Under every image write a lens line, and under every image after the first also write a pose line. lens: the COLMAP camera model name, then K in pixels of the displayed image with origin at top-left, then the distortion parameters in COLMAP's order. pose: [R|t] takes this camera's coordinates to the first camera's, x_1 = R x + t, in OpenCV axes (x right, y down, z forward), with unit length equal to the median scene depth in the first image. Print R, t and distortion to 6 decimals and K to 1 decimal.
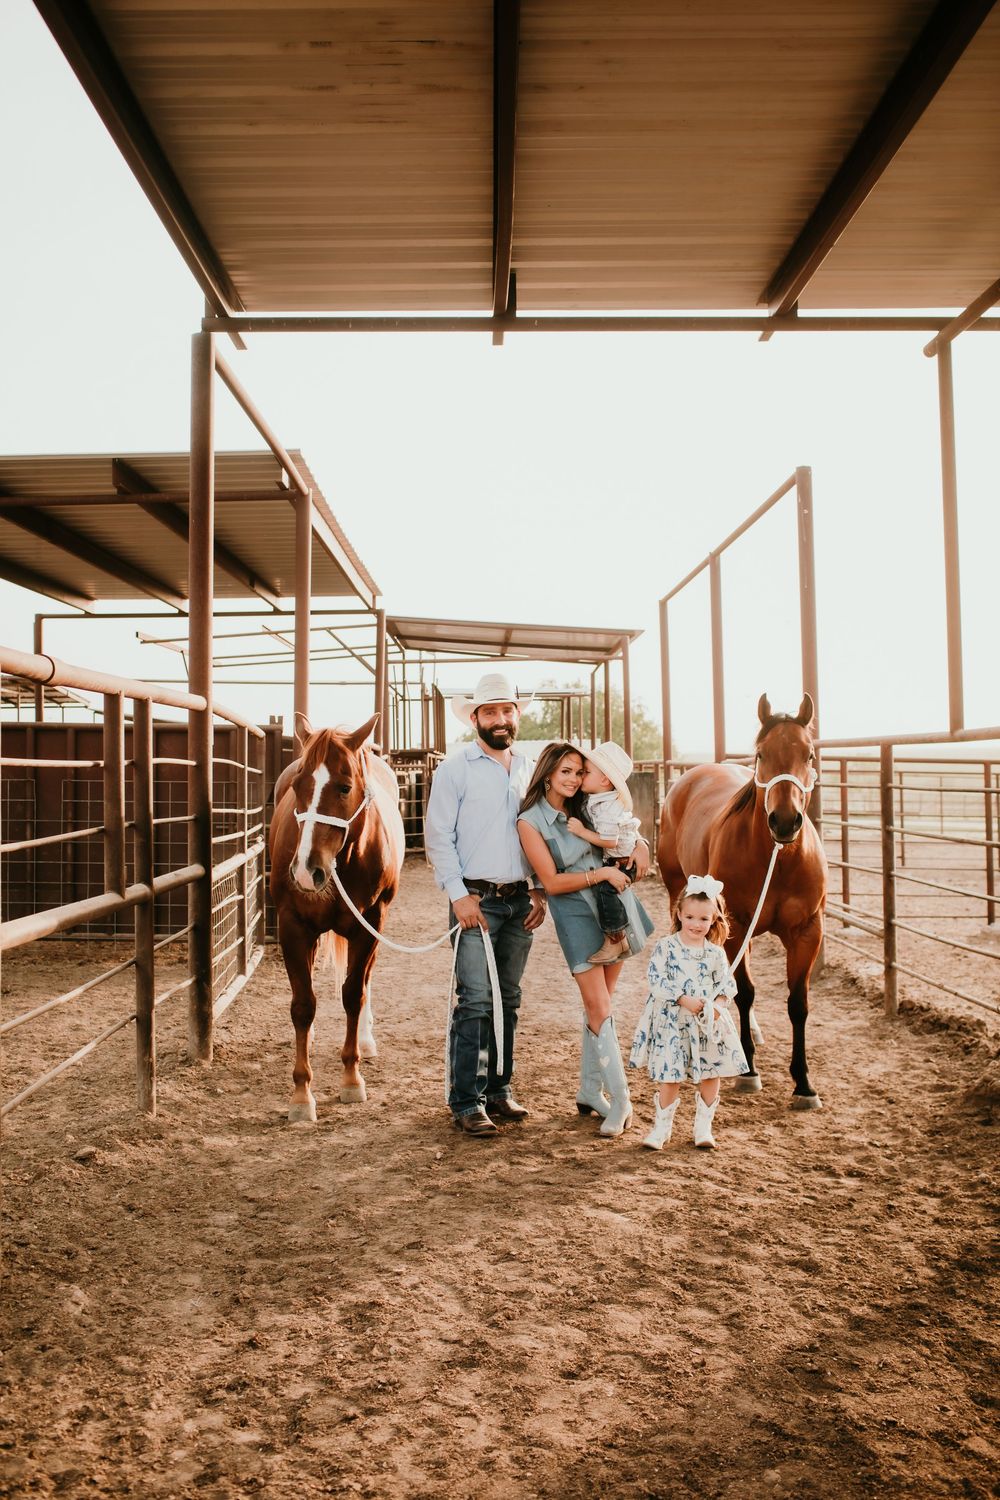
lens RADIAL K [[1491.2, 0, 500.0], [0, 1491.2, 750.0], [0, 0, 1]] dist [-0.073490, 0.030684]
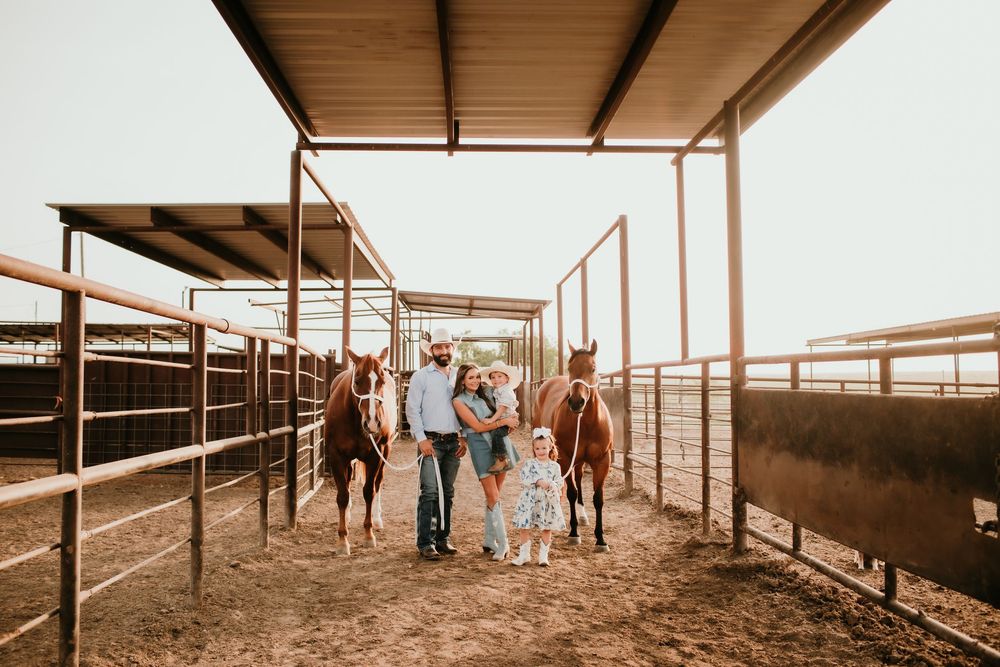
lens RADIAL K [[956.4, 0, 500.0], [0, 956.4, 333.5], [0, 0, 1]] dist [-0.087031, 0.106547]
pose [[0.999648, 0.007829, 0.025344, 0.035237], [-0.006763, 0.999101, -0.041859, 0.007085], [-0.025649, 0.041673, 0.998802, -0.239075]]
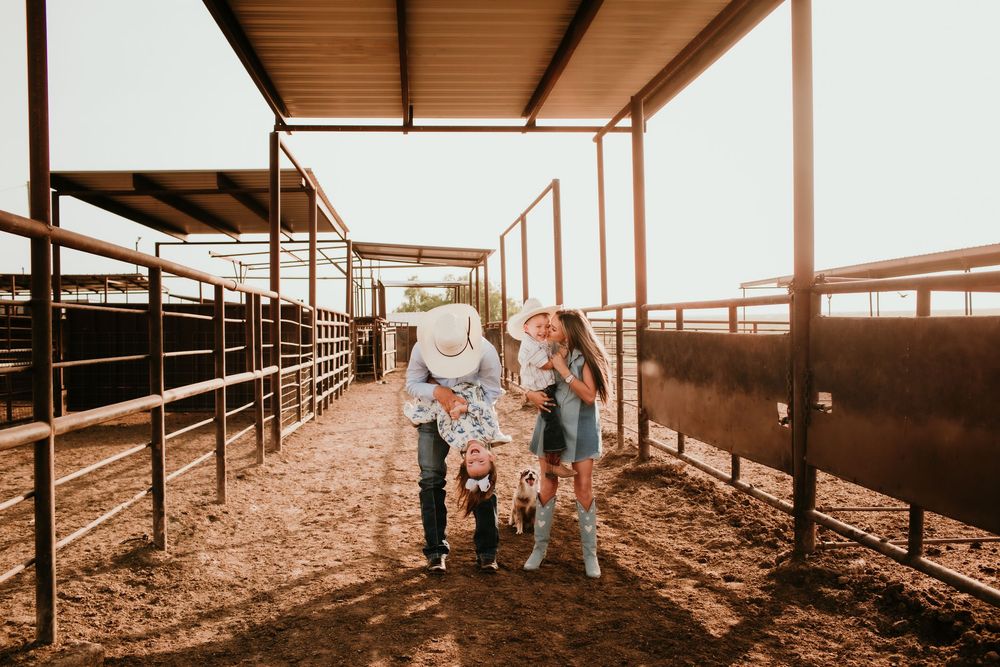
lens RADIAL K [[956.4, 0, 500.0], [0, 956.4, 333.5], [0, 0, 1]] dist [-0.087031, 0.106547]
pose [[0.996680, -0.006783, 0.081137, 0.023293], [0.005435, 0.999844, 0.016832, 0.004255], [-0.081238, -0.016335, 0.996561, -0.482049]]
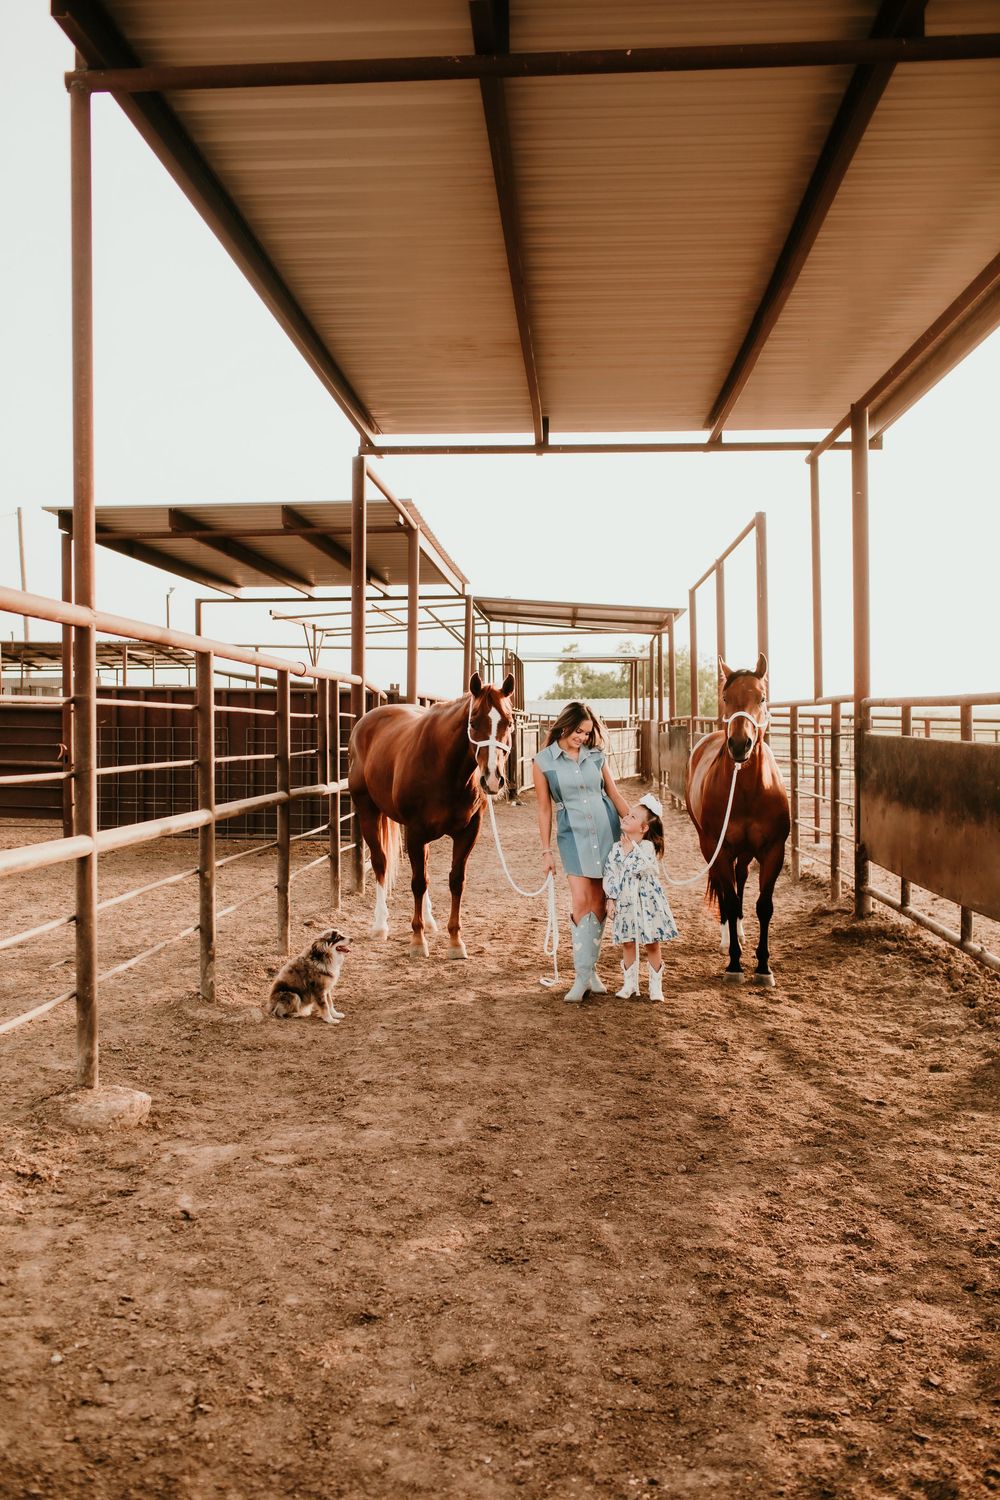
lens RADIAL K [[1470.4, 0, 500.0], [0, 1470.4, 750.0], [0, 0, 1]] dist [-0.065062, 0.022131]
pose [[0.998216, 0.005713, -0.059430, 0.055379], [-0.003950, 0.999550, 0.029741, -0.002858], [0.059573, -0.029453, 0.997789, -0.635169]]
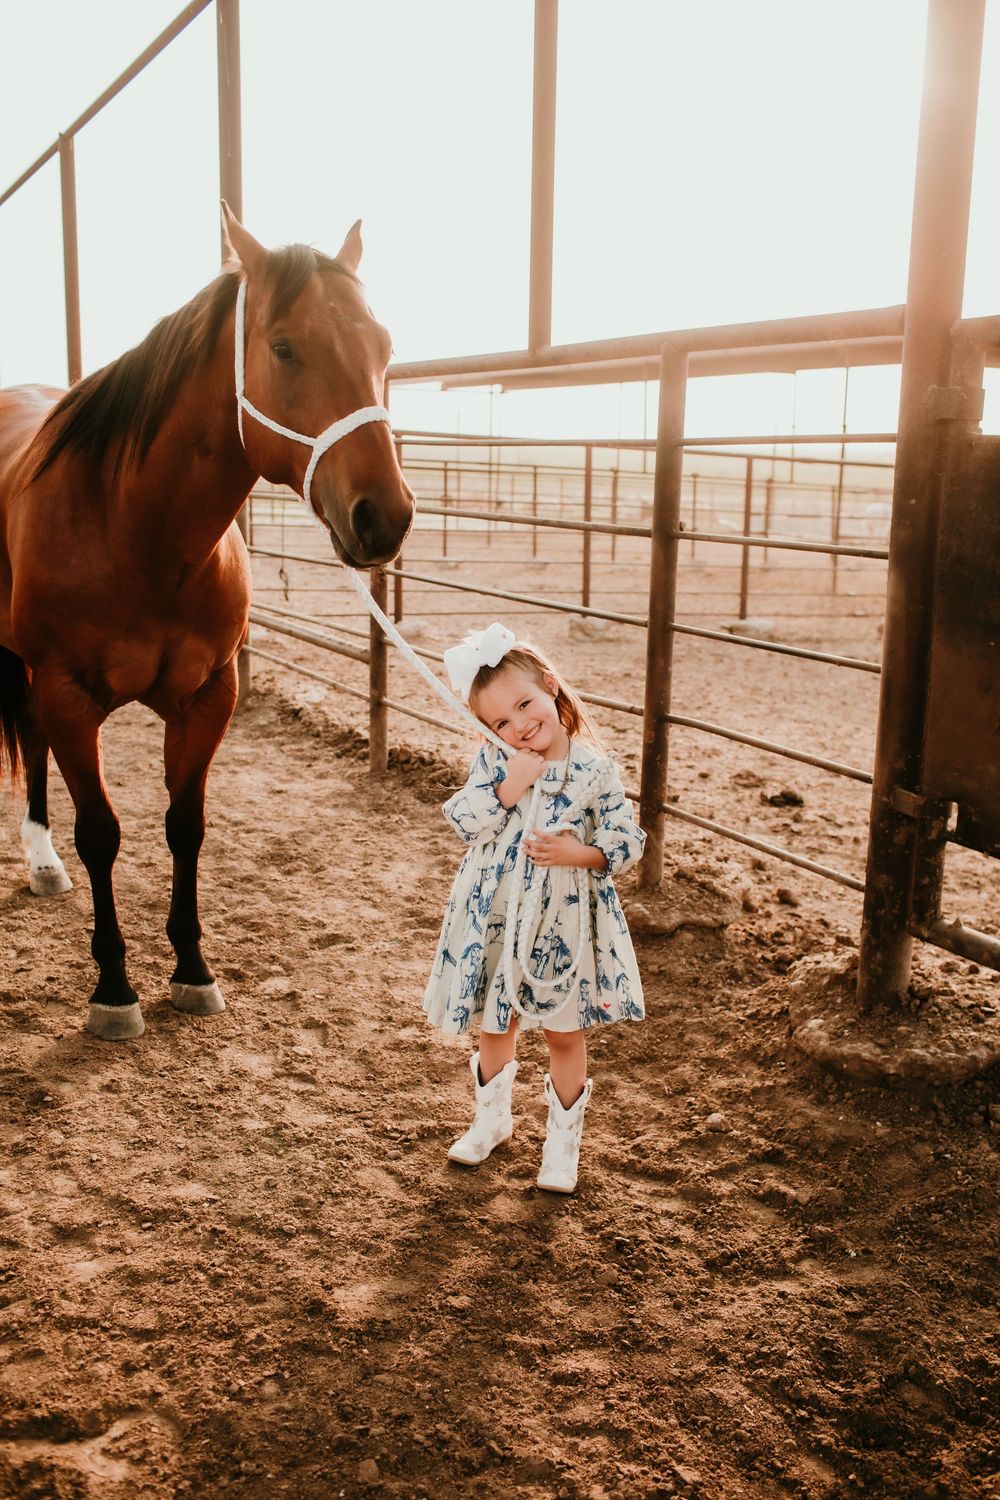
lens RADIAL K [[1434.6, 0, 500.0], [0, 1434.6, 750.0], [0, 0, 1]] dist [-0.087031, 0.106547]
pose [[0.893978, -0.057415, 0.444417, 0.013948], [-0.038989, 0.978030, 0.204784, 0.031441], [-0.446411, -0.200399, 0.872099, 0.448782]]
